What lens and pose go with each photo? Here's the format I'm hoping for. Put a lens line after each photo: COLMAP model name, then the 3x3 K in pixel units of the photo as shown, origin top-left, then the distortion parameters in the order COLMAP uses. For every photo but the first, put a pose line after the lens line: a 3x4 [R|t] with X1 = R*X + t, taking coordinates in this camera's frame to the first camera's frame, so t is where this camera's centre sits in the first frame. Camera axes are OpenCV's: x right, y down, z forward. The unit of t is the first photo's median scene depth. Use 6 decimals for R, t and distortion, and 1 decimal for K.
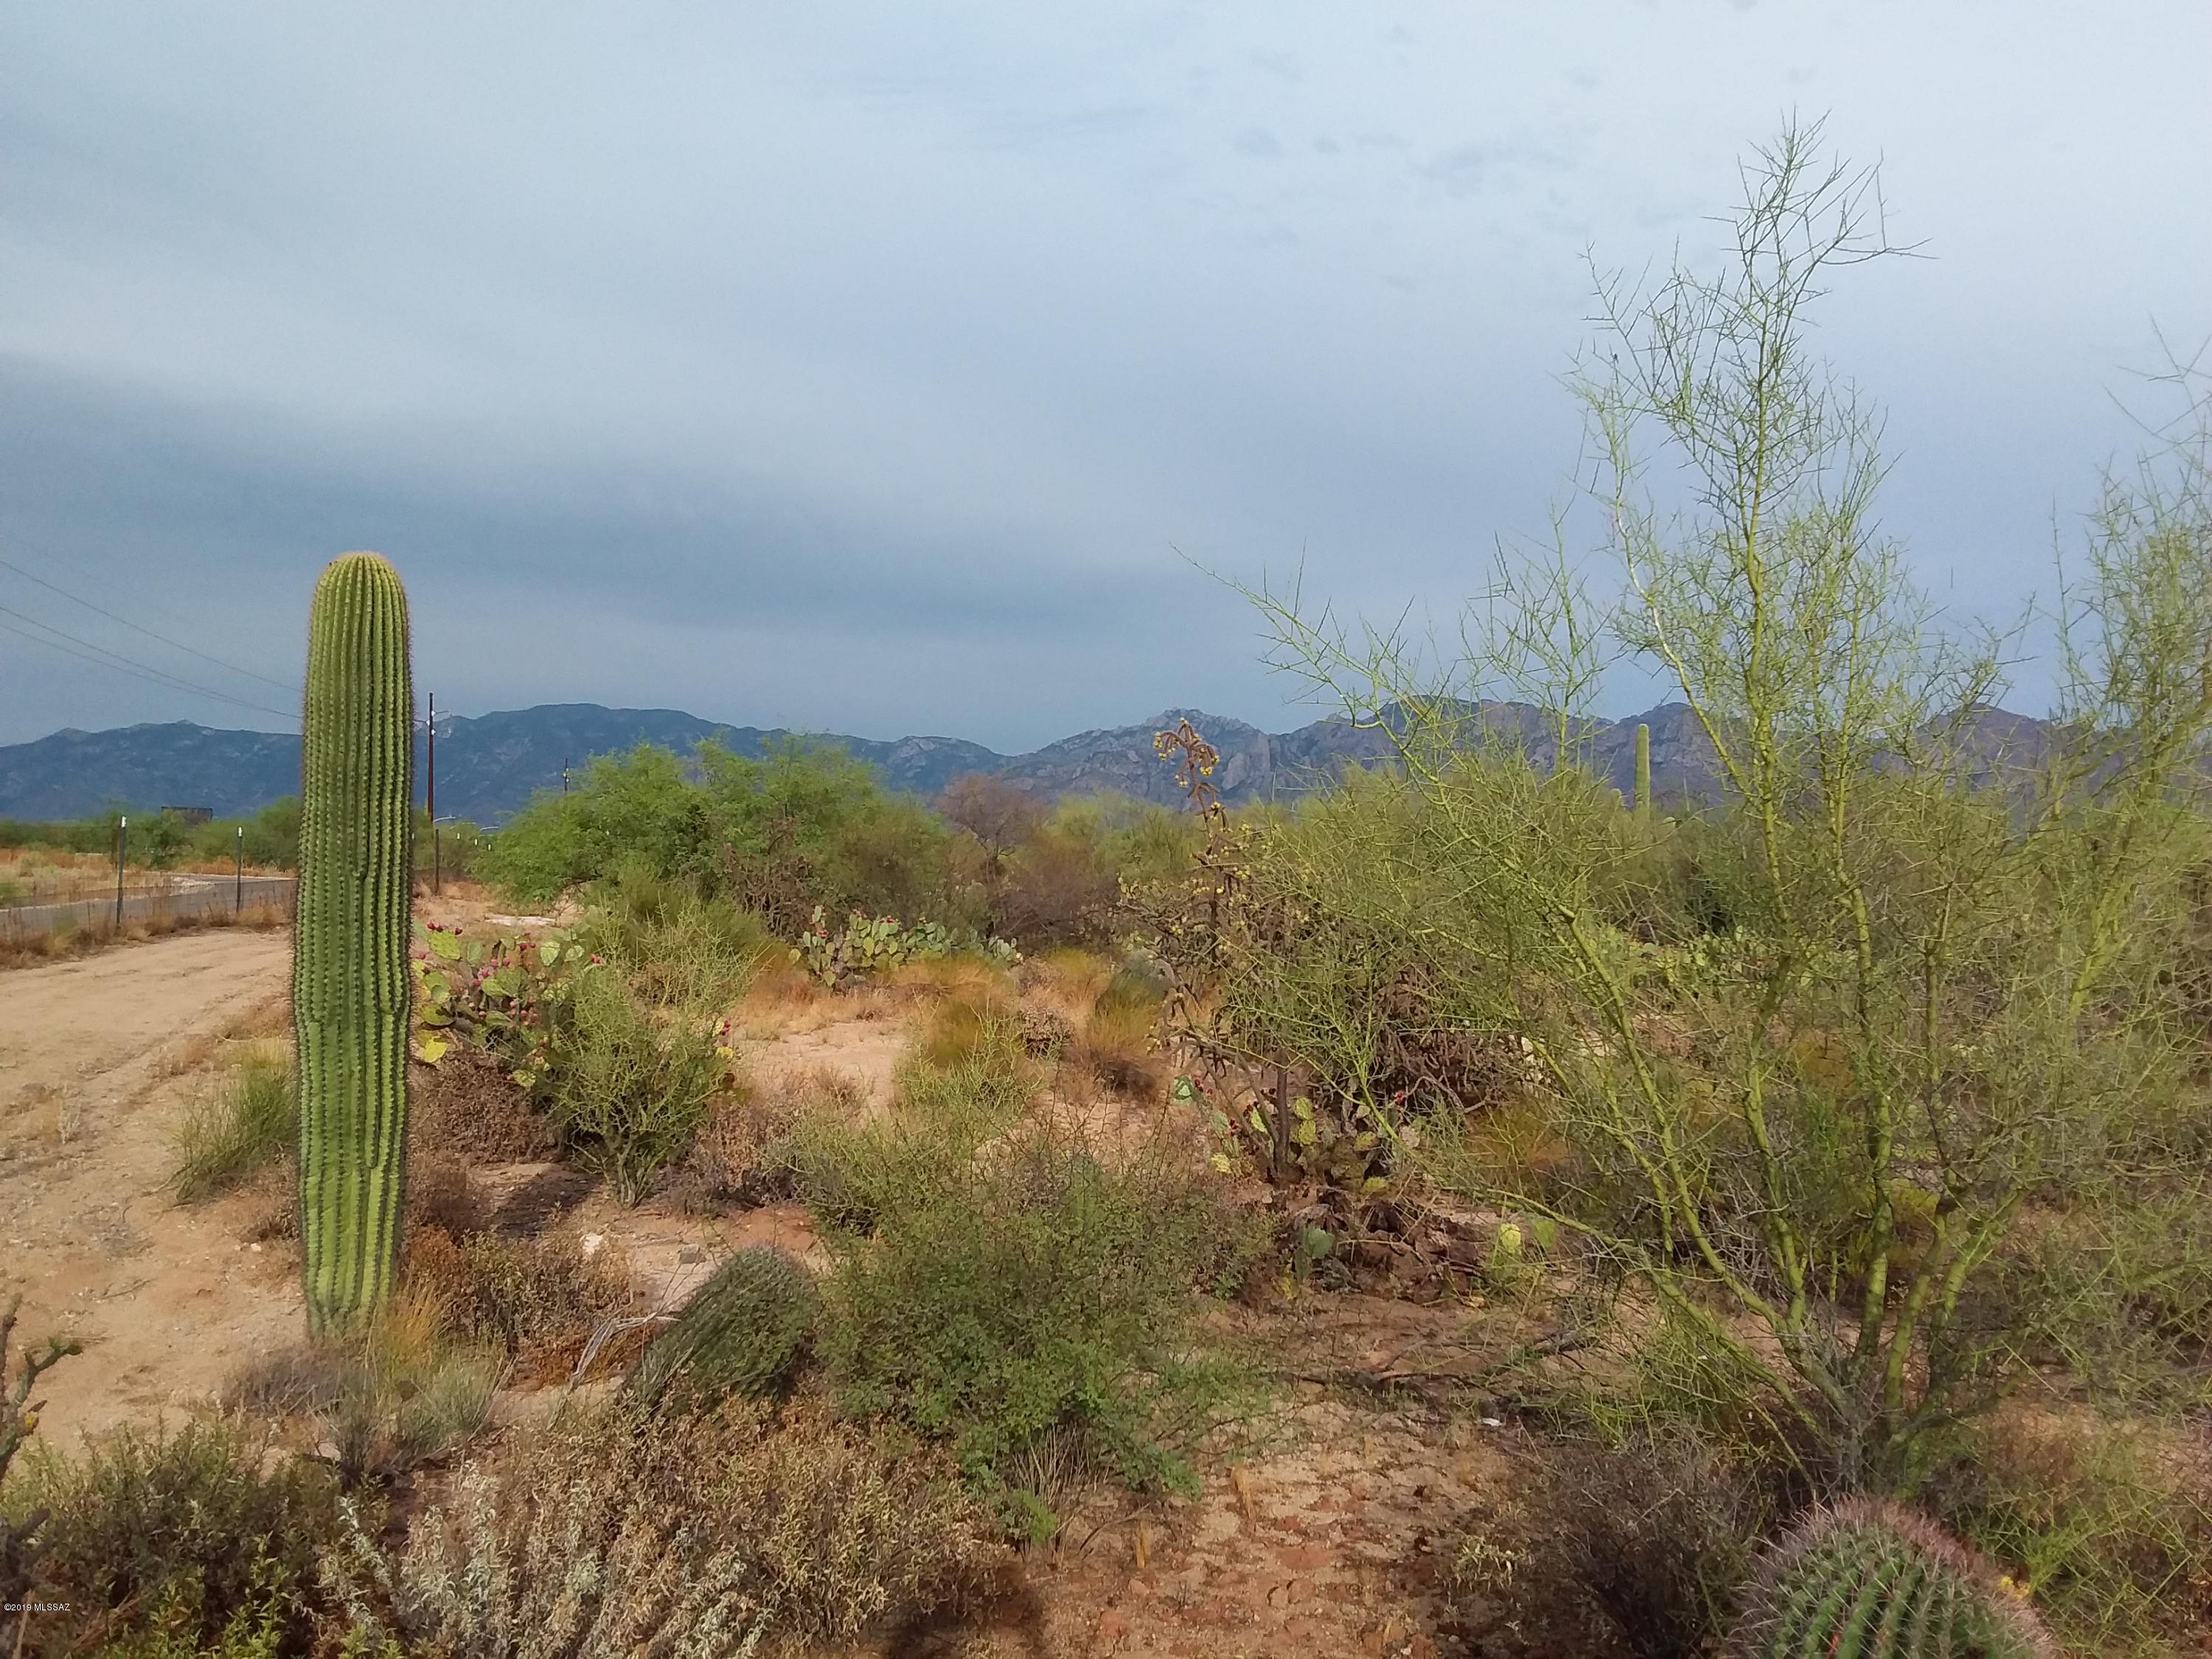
lens RADIAL K [[1776.9, 0, 1138.6], [0, 1776.9, 808.6], [0, 0, 1]] dist [0.127303, -0.196018]
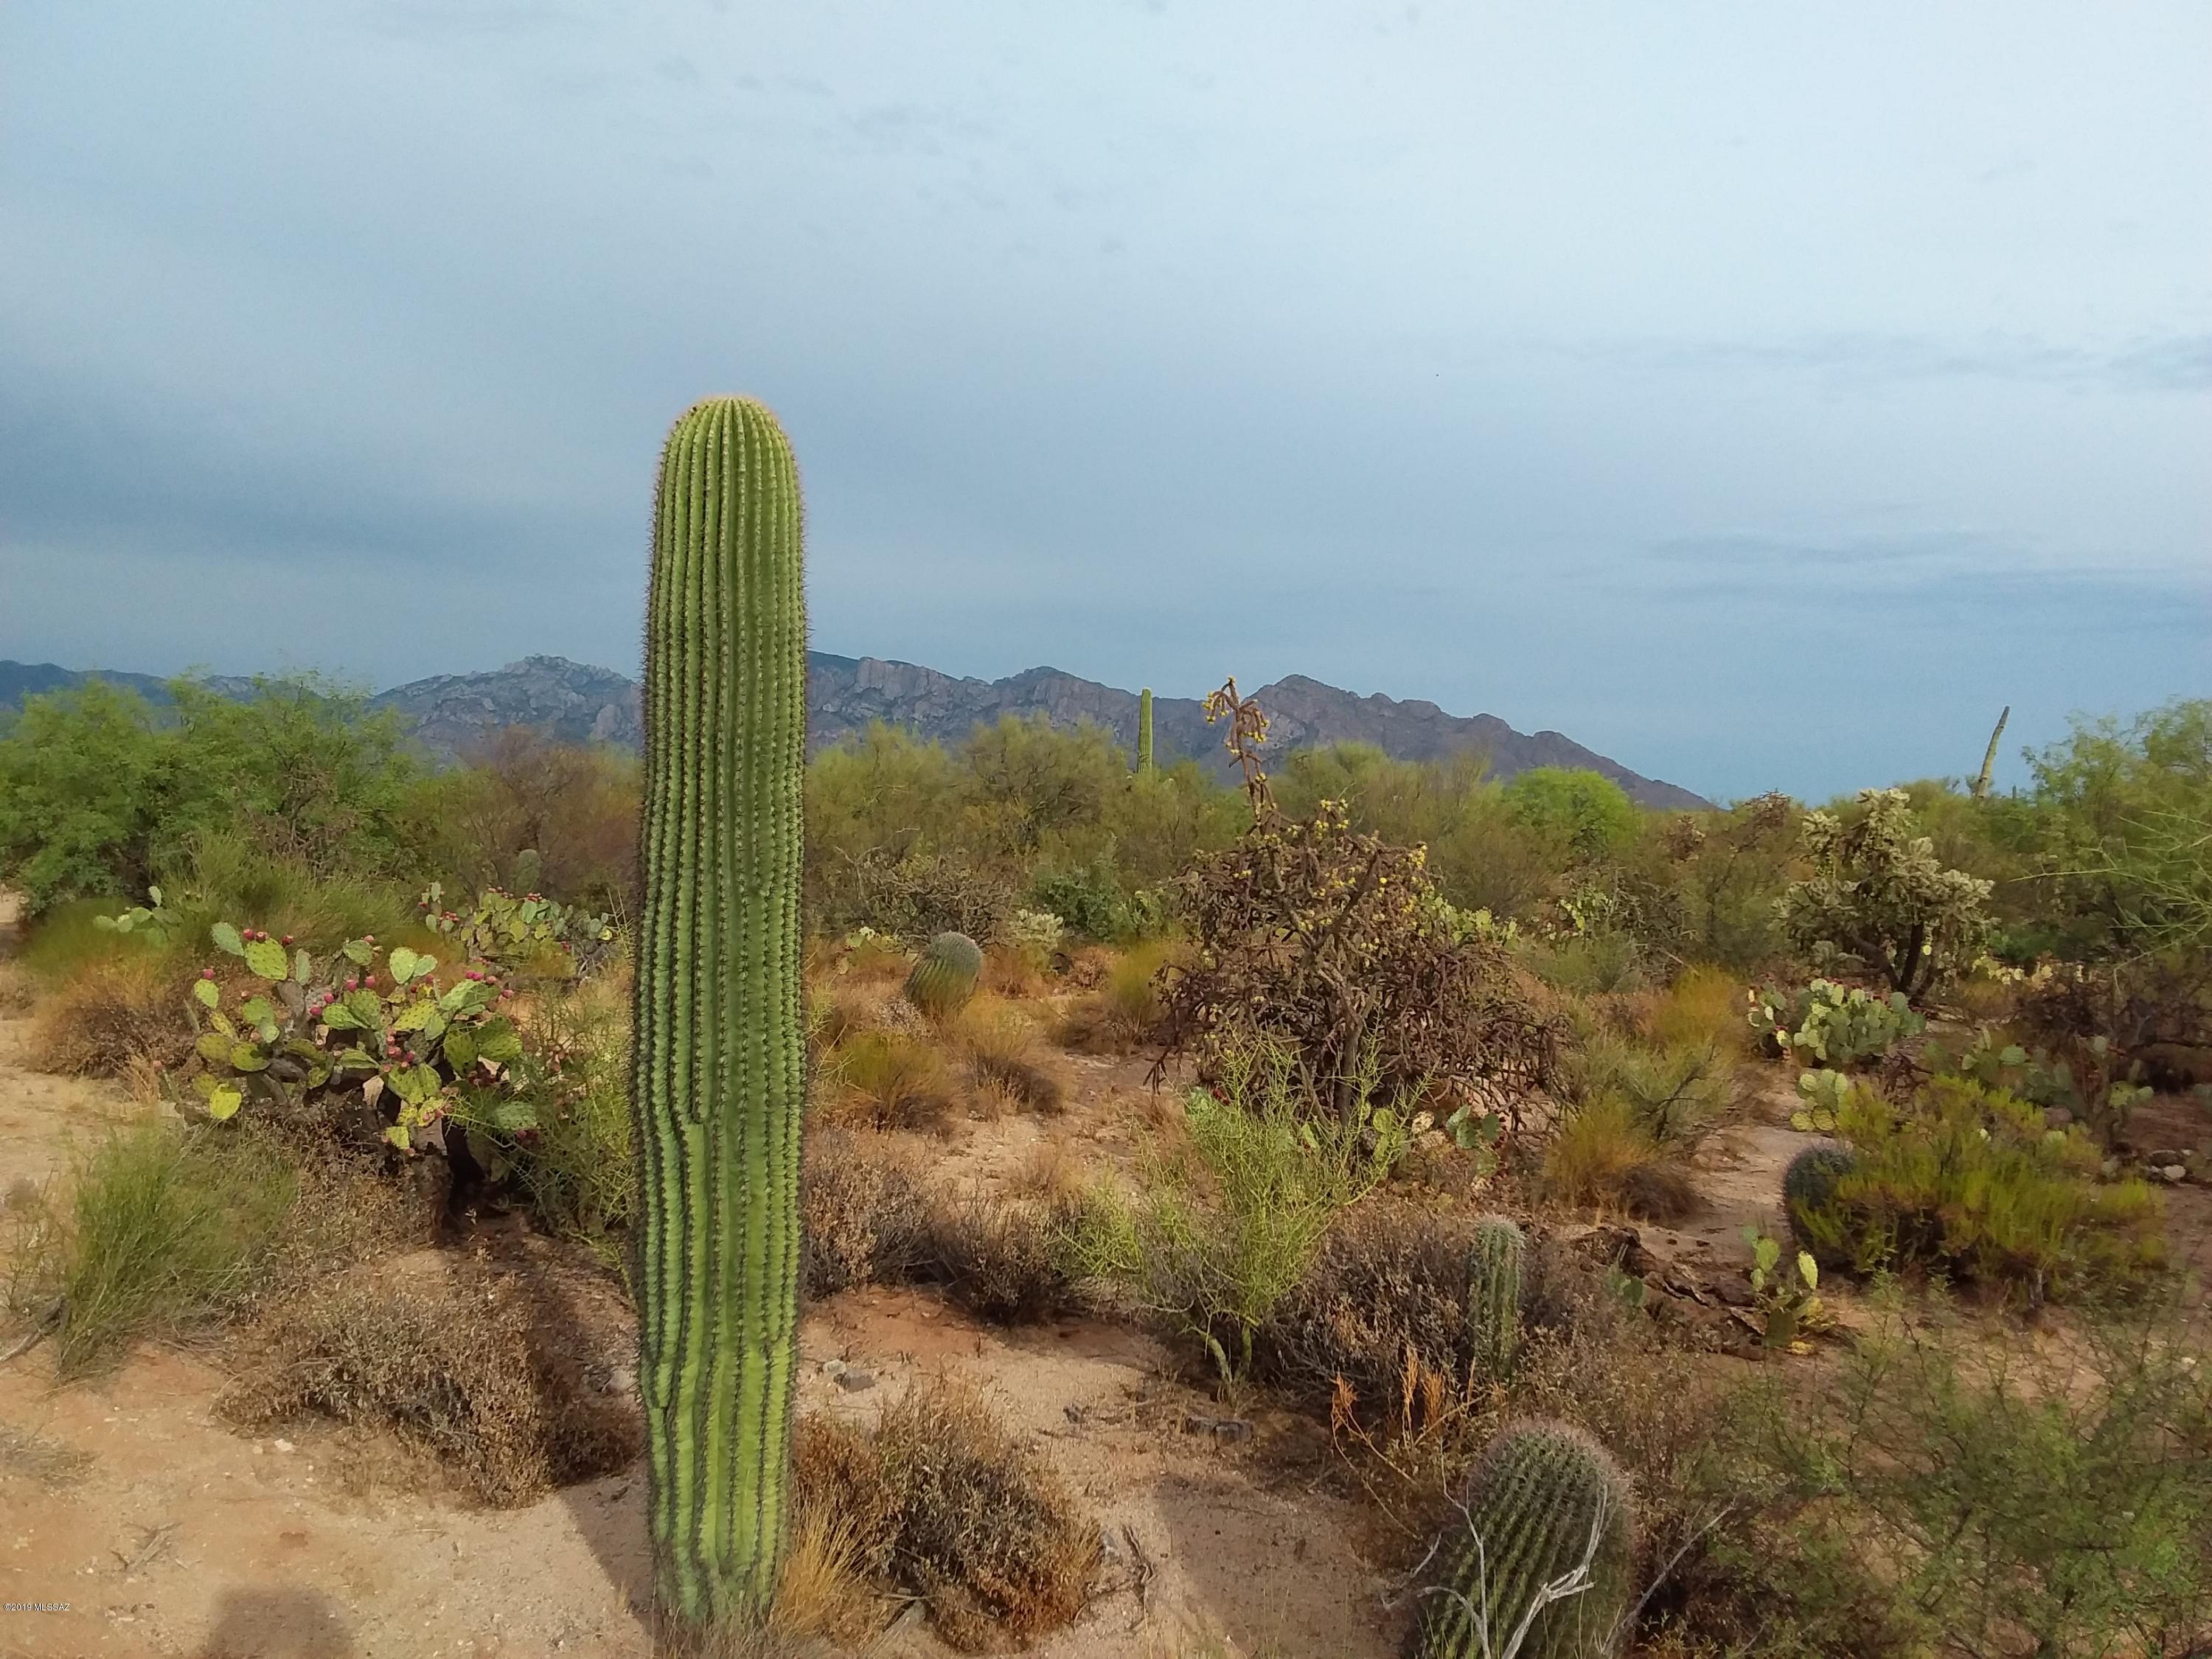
lens RADIAL K [[1776.9, 0, 1132.5], [0, 1776.9, 811.7], [0, 0, 1]] dist [0.127303, -0.196018]
pose [[0.942671, 0.000862, 0.333723, -0.390074], [-0.009648, 0.999649, 0.024670, -0.006060], [-0.333585, -0.026475, 0.942348, 0.267564]]
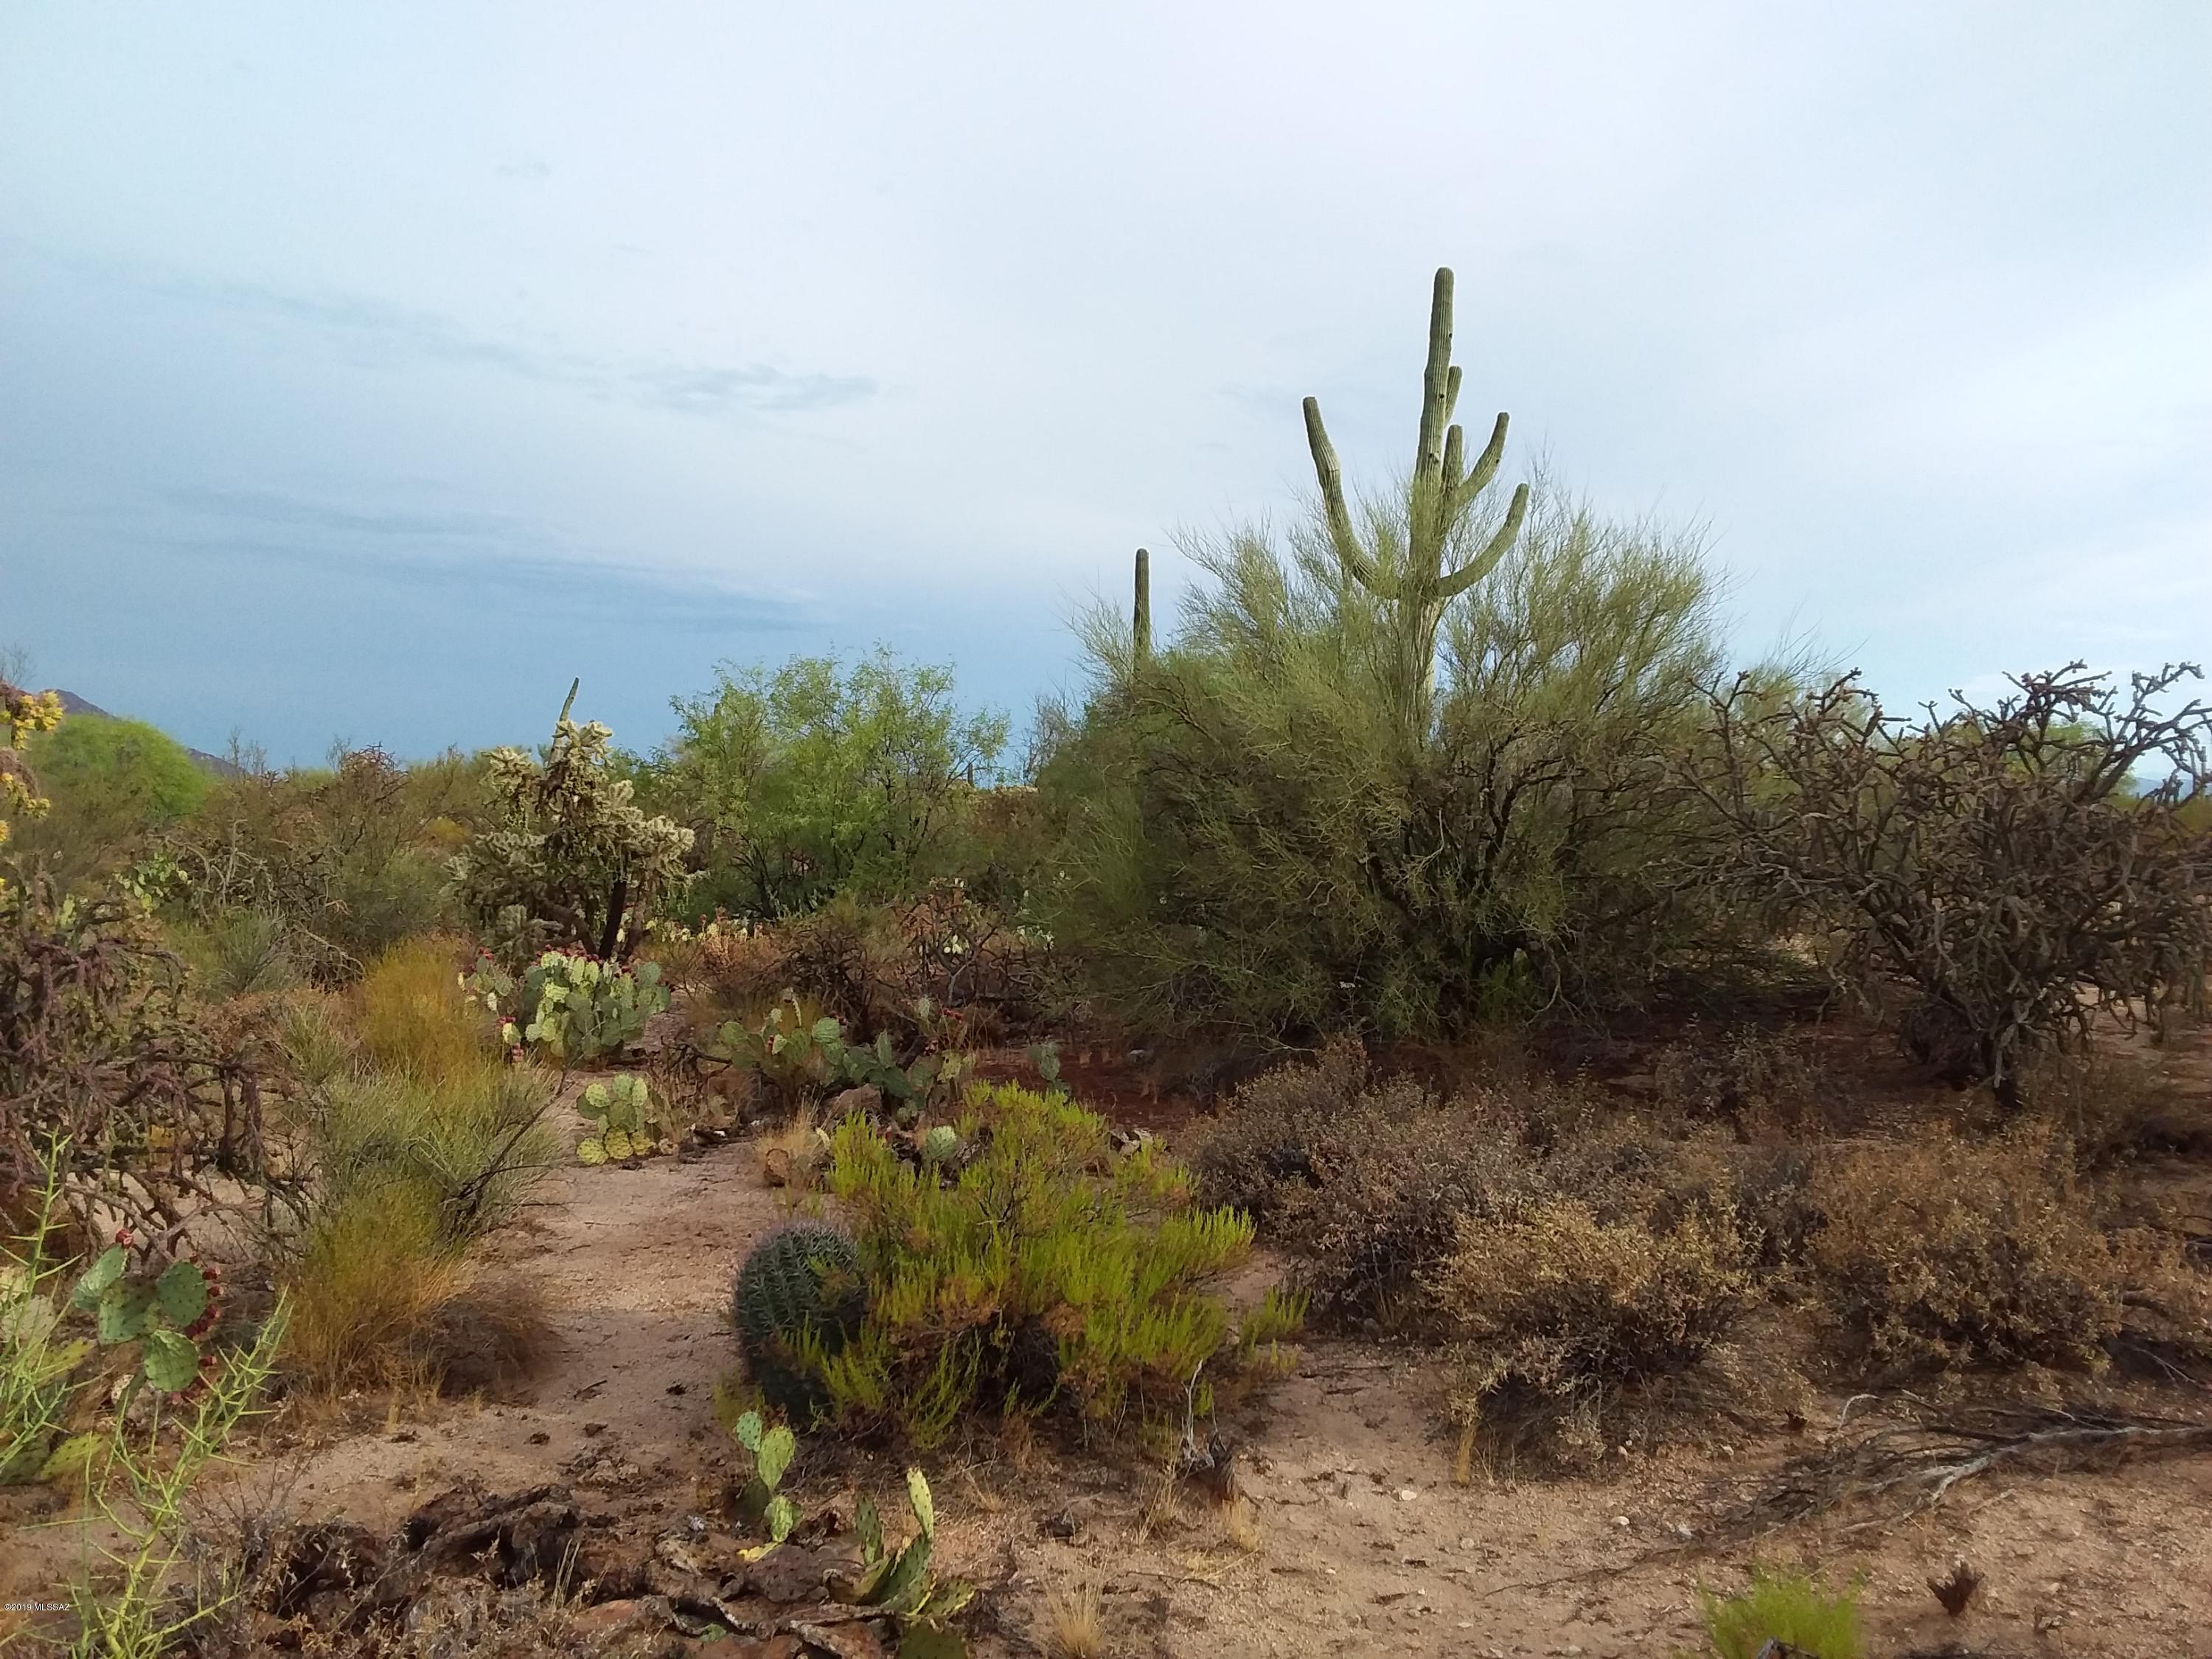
lens RADIAL K [[1776.9, 0, 1129.8], [0, 1776.9, 819.4], [0, 0, 1]] dist [0.127303, -0.196018]
pose [[0.450802, -0.009632, 0.892572, -0.173434], [-0.032264, 0.999113, 0.027077, 0.046347], [-0.892041, -0.041004, 0.450091, 0.727404]]
